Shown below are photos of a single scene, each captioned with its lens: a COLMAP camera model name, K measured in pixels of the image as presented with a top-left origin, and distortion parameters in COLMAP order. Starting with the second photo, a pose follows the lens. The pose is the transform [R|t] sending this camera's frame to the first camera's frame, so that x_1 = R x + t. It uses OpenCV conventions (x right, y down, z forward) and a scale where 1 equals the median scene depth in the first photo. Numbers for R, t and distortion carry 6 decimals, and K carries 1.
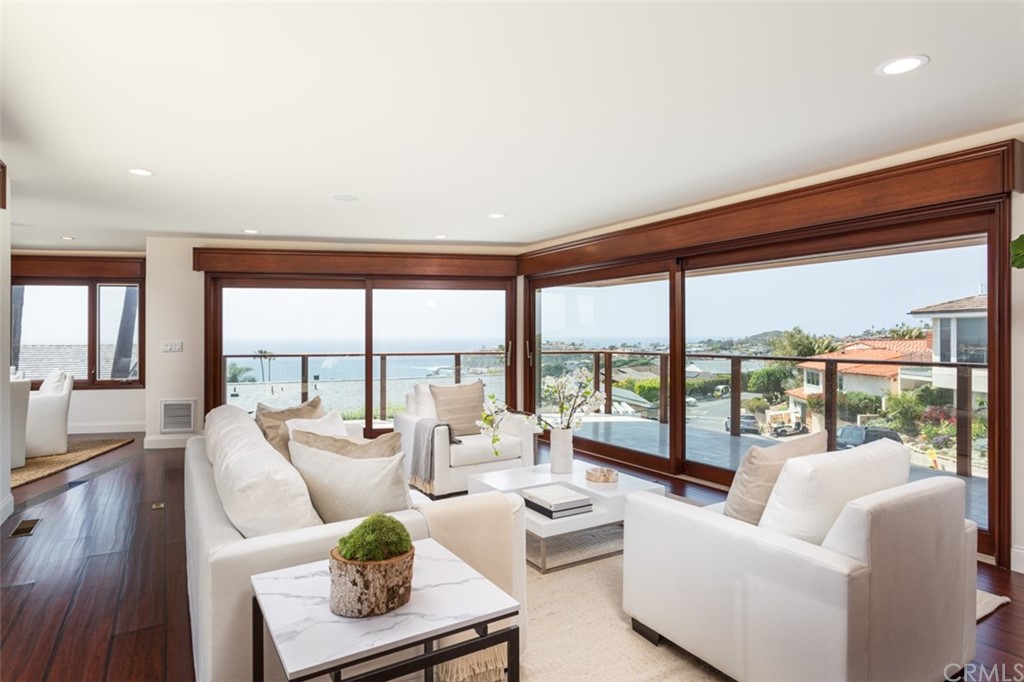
lens RADIAL K [[571.1, 0, 519.5], [0, 571.1, 341.9], [0, 0, 1]] dist [-0.005337, 0.000150]
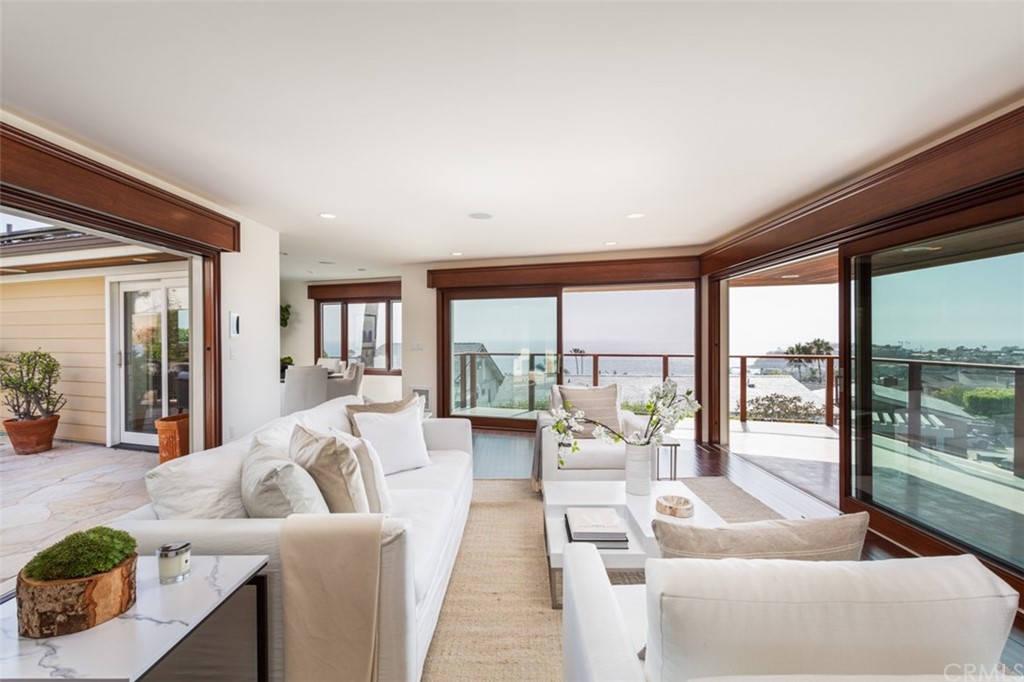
lens RADIAL K [[494.1, 0, 516.8], [0, 494.1, 336.8], [0, 0, 1]] dist [0.001892, -0.000558]
pose [[0.855010, 0.000960, -0.518610, 0.183416], [-0.006632, 0.999937, -0.009082, -0.005104], [0.518569, 0.011205, 0.854963, 0.147482]]
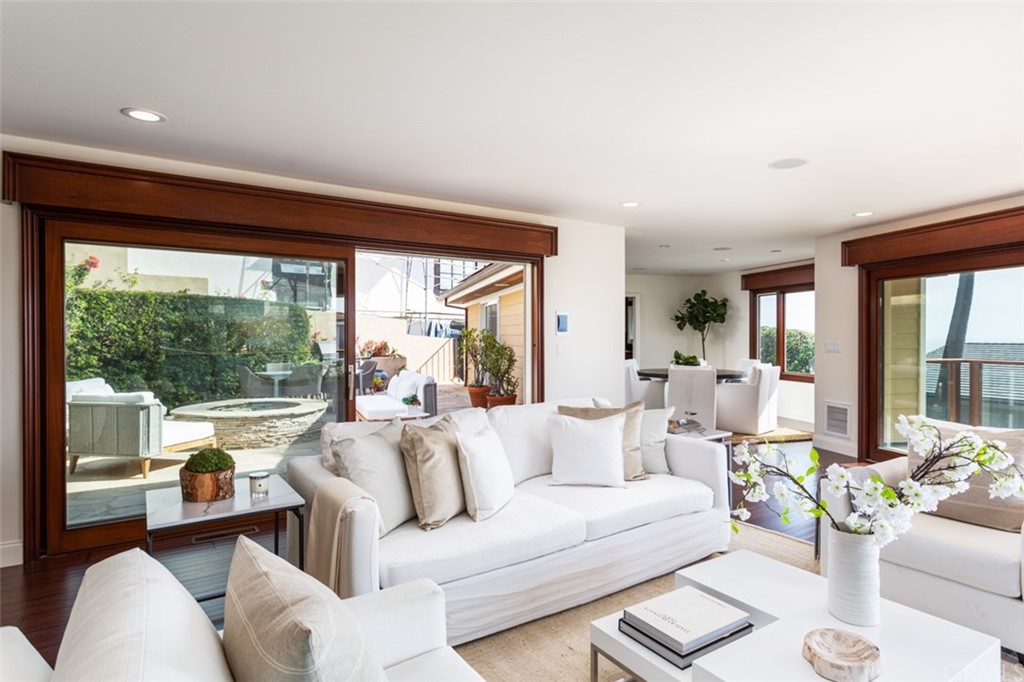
lens RADIAL K [[571.1, 0, 517.5], [0, 571.1, 335.0], [0, 0, 1]] dist [-0.005337, 0.000150]
pose [[0.043850, 0.004848, -0.999026, 0.339232], [-0.011870, 0.999920, 0.004331, -0.010589], [0.998968, 0.011669, 0.043904, 0.429584]]
